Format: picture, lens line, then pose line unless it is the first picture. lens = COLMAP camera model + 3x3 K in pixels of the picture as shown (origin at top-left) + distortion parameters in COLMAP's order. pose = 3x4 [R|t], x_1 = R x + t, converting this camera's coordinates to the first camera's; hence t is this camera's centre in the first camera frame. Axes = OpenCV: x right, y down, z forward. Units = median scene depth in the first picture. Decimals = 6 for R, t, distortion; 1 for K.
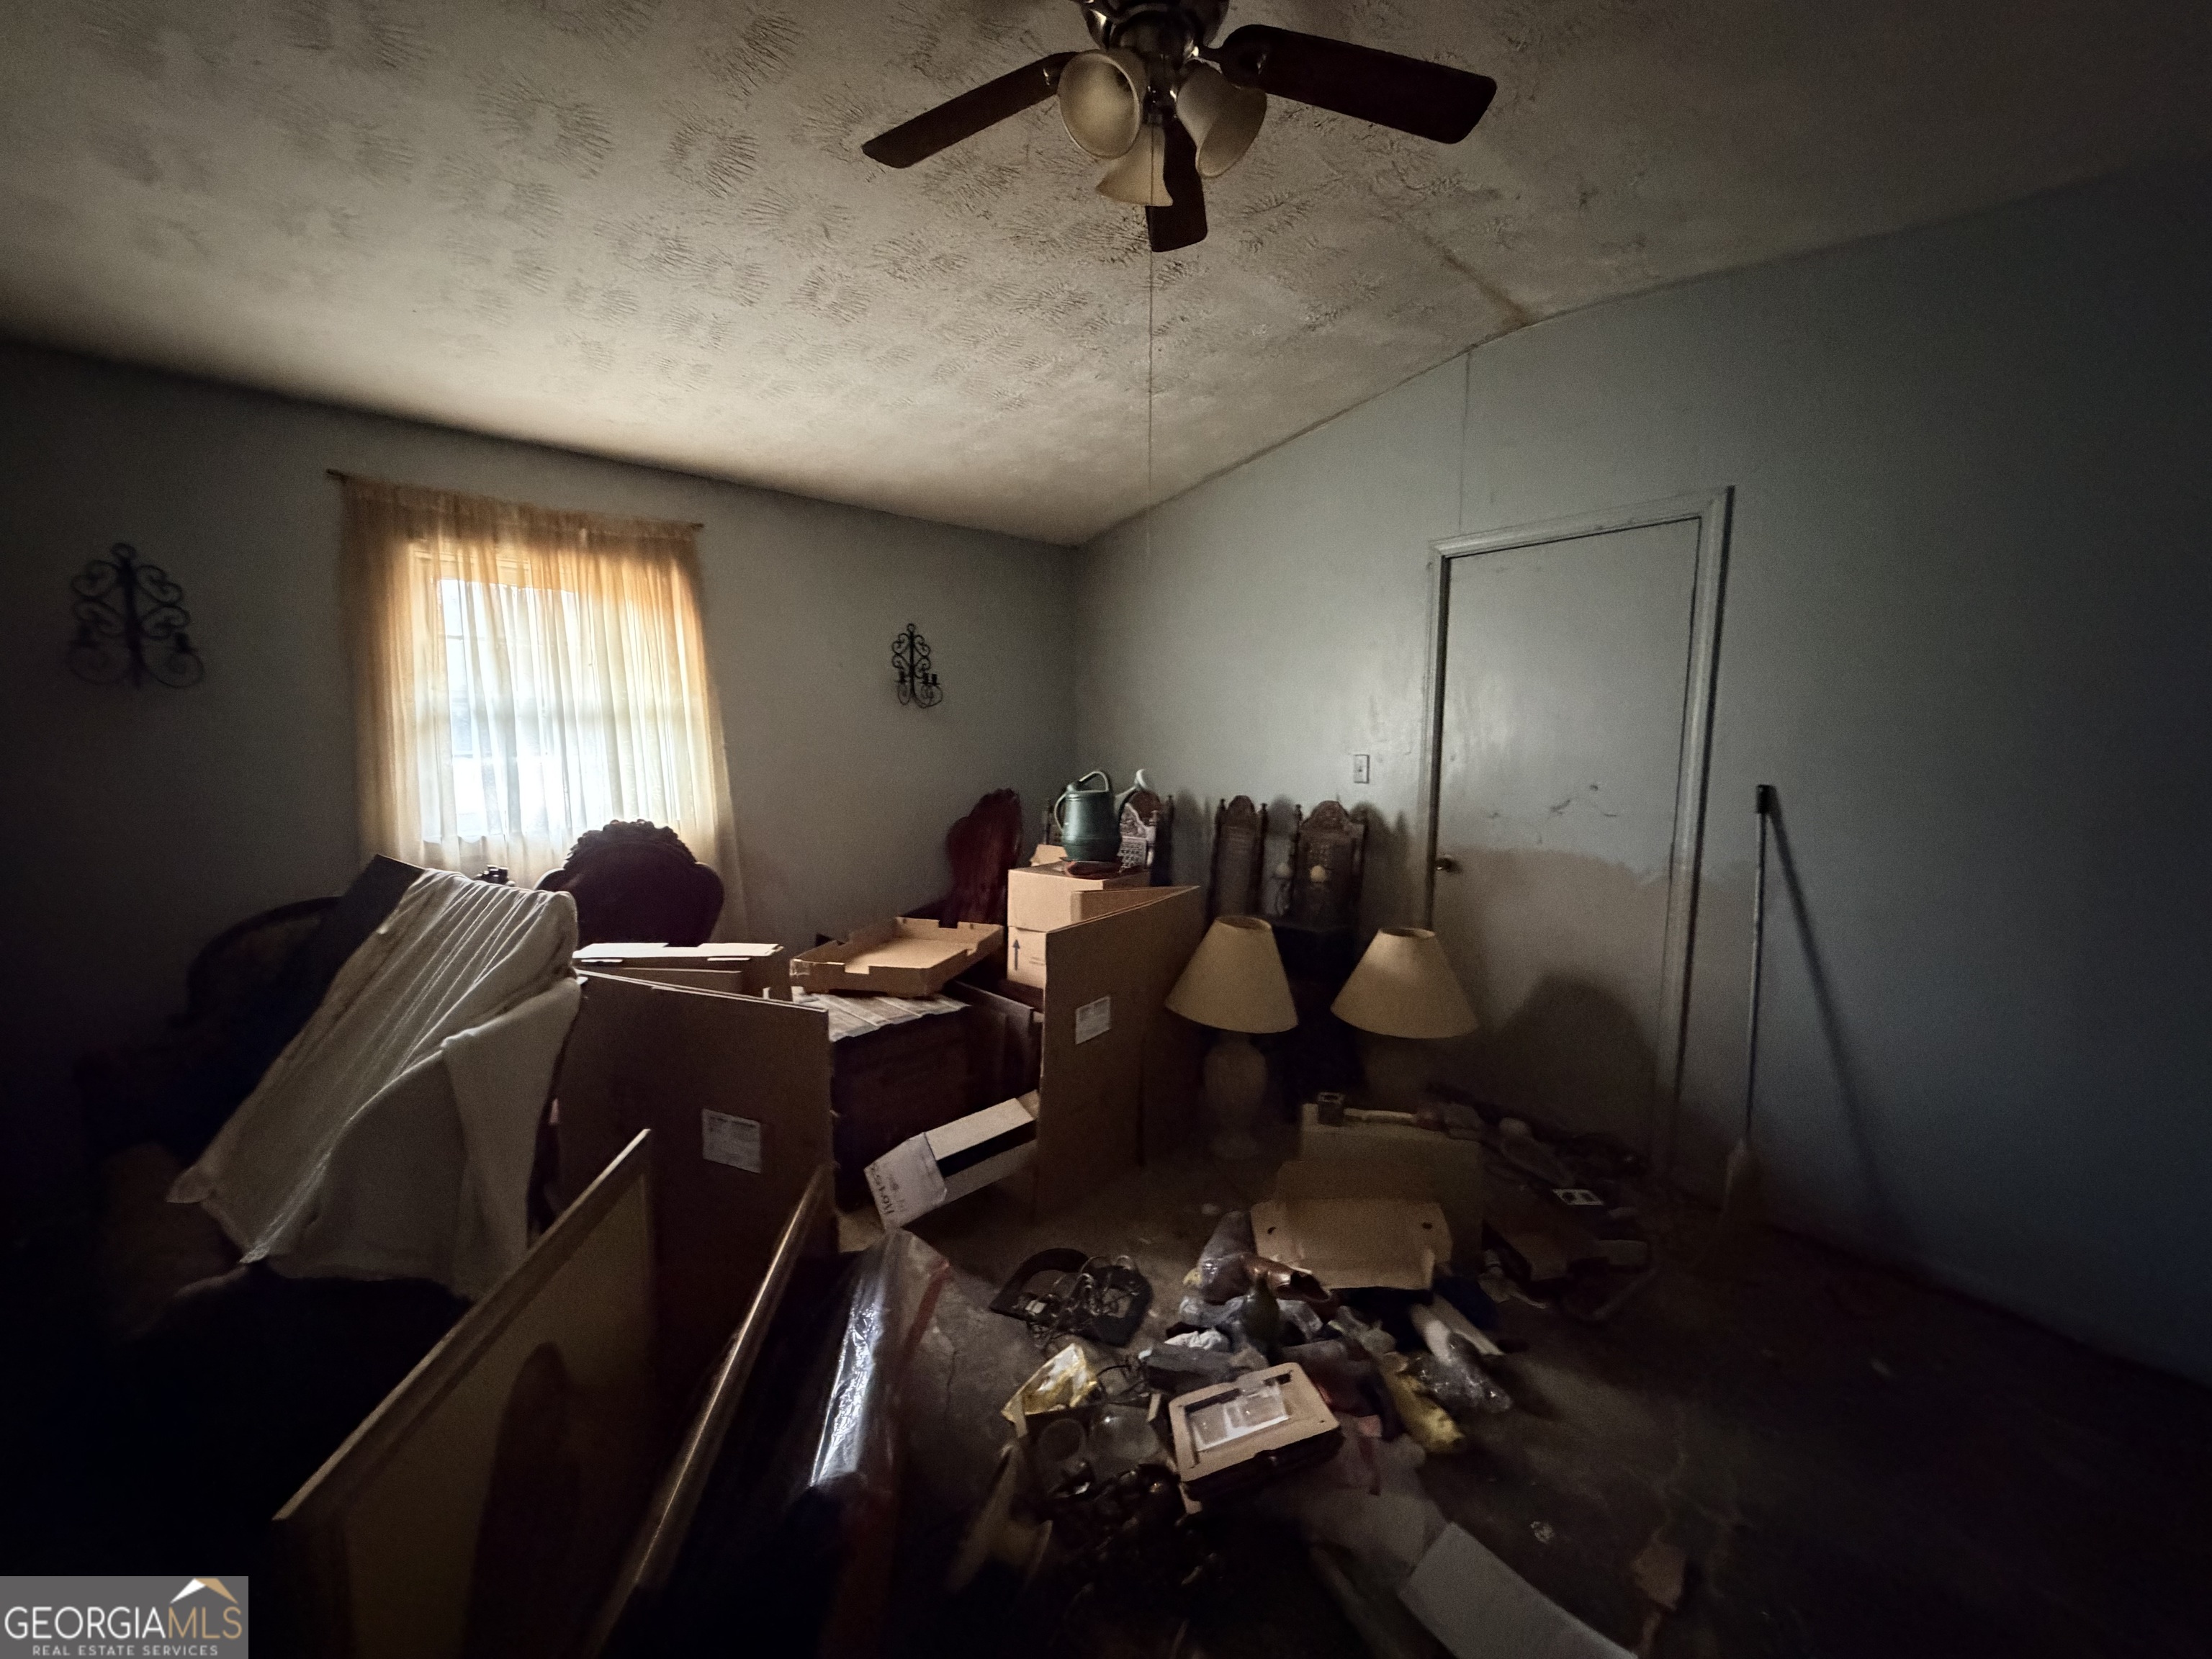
lens RADIAL K [[881.9, 0, 1094.6], [0, 881.9, 828.4], [0, 0, 1]] dist [0.000614, -0.000029]
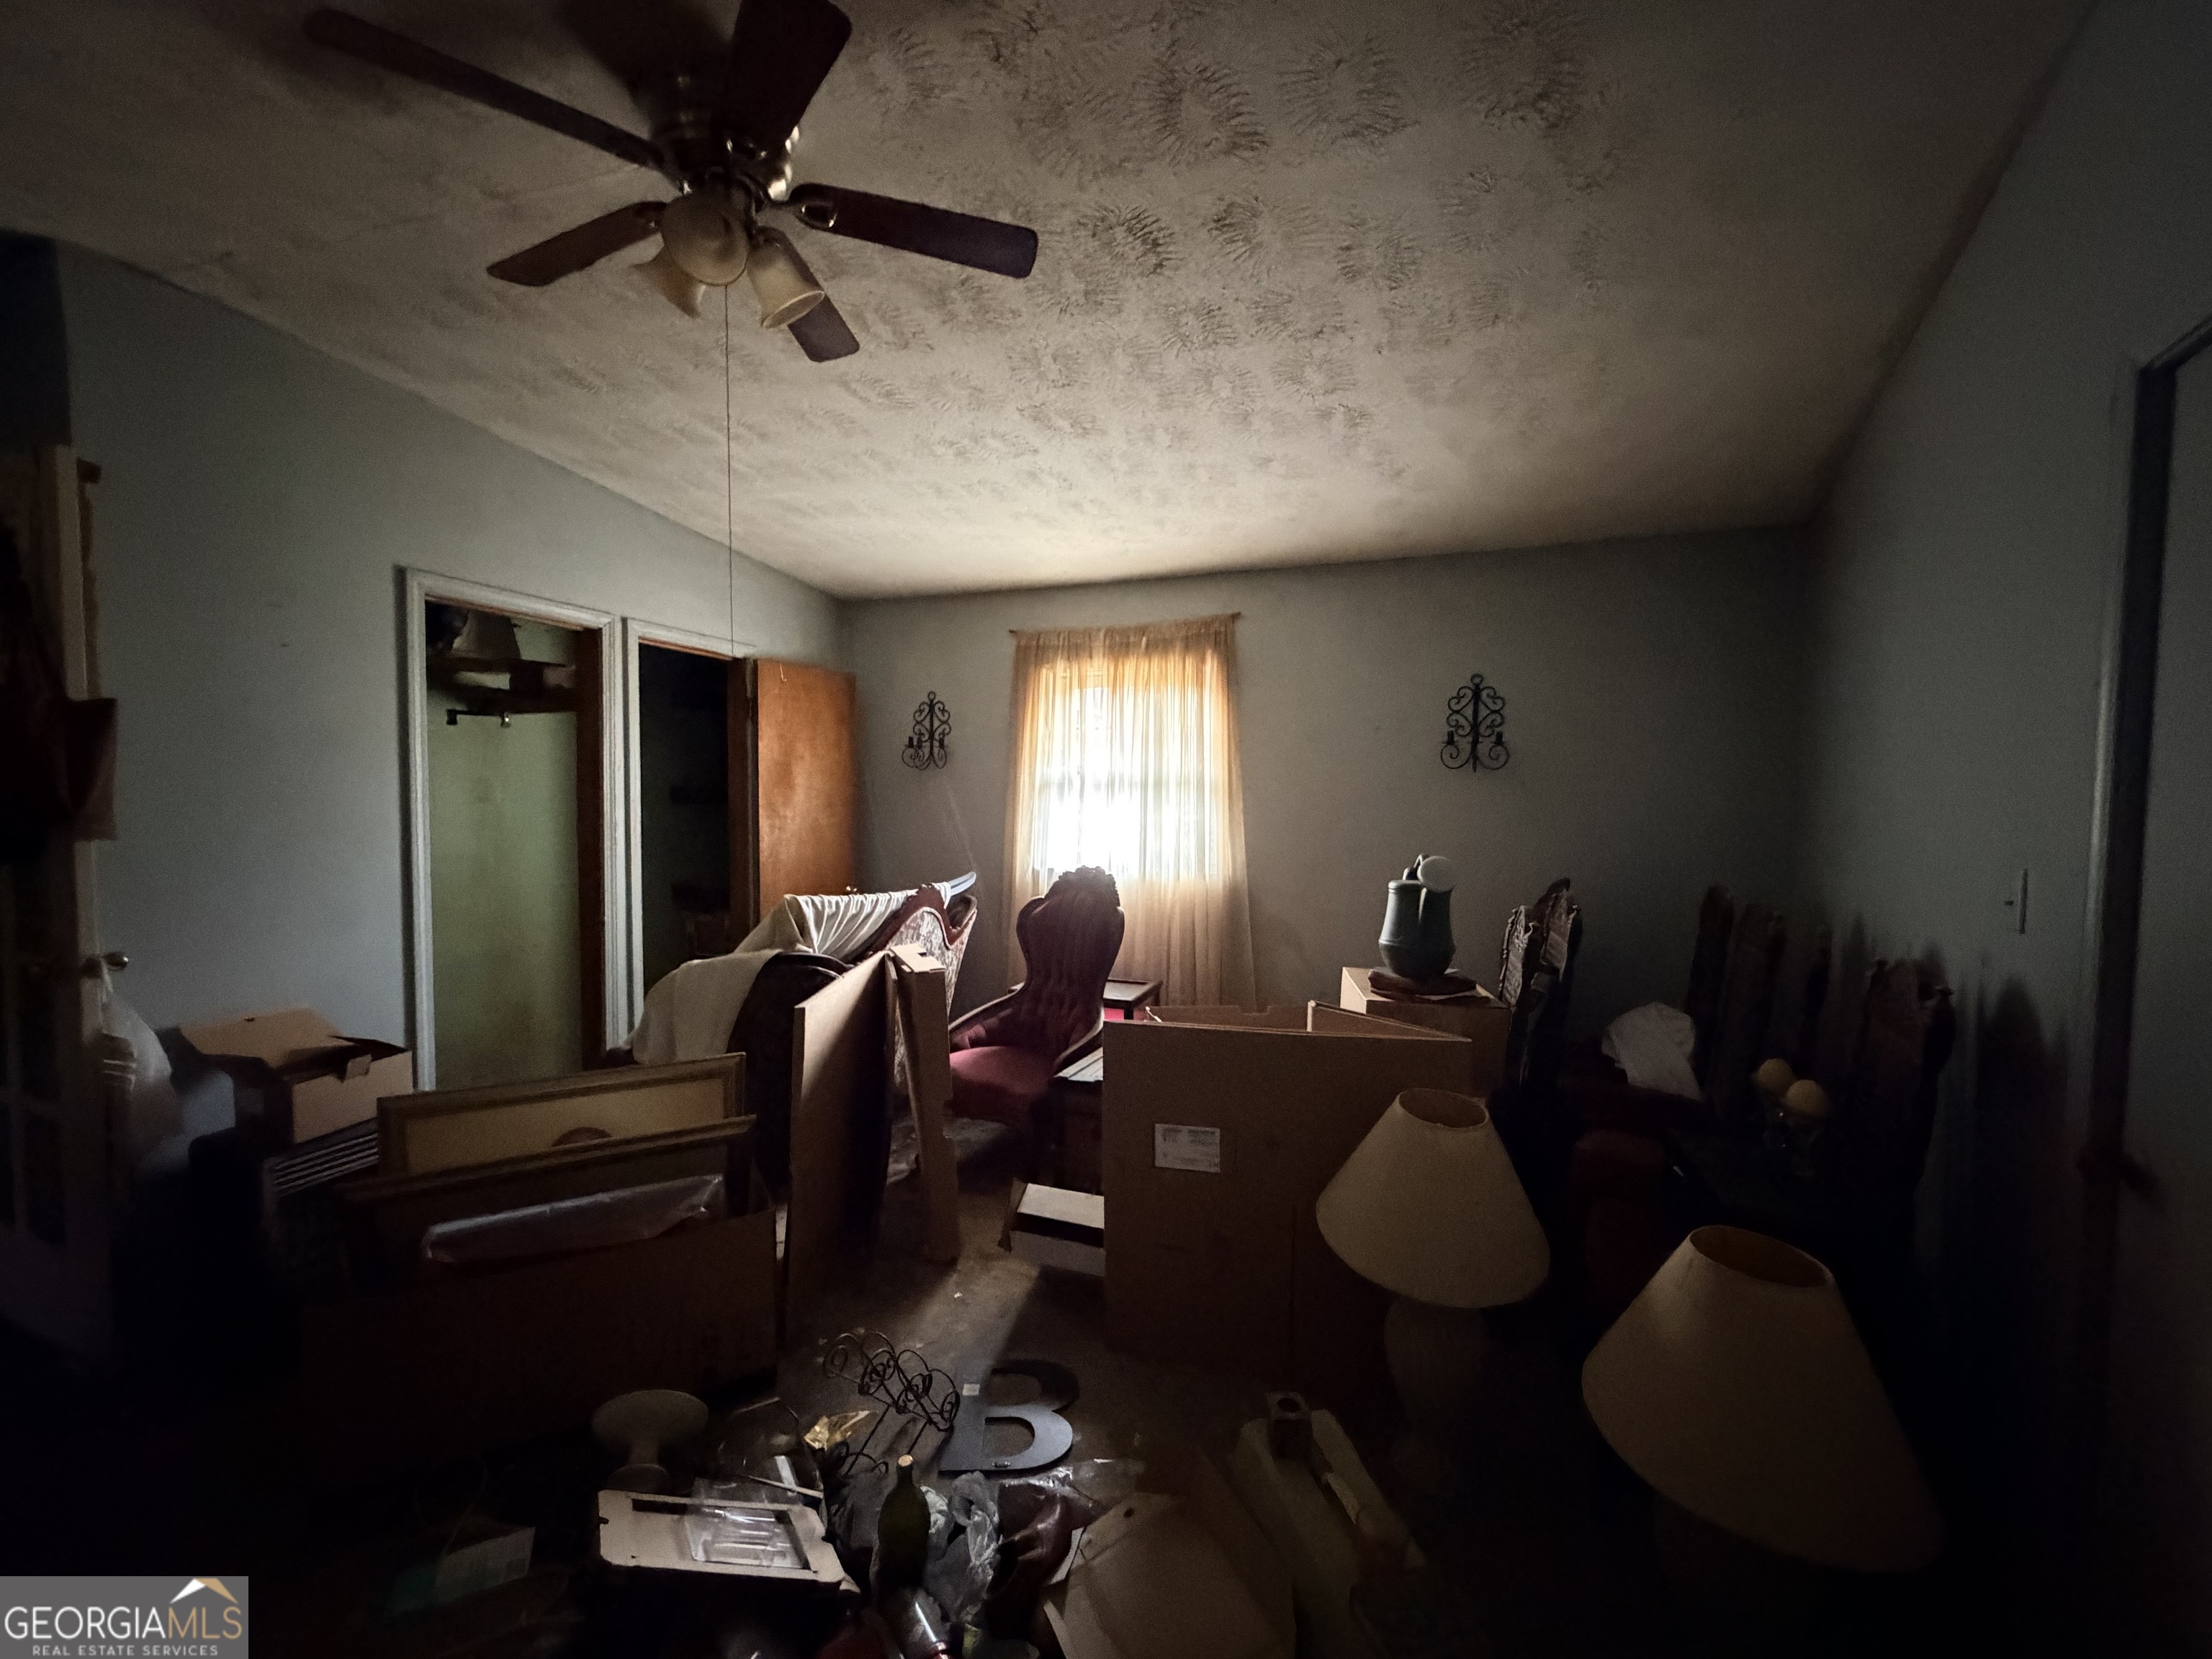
lens RADIAL K [[850.7, 0, 1098.0], [0, 850.7, 836.3], [0, 0, 1]] dist [0.000507, 0.000044]
pose [[0.410523, 0.048323, -0.910569, 0.538850], [-0.115722, 0.993281, 0.000540, -0.046984], [0.904477, 0.105152, 0.413357, 0.469098]]
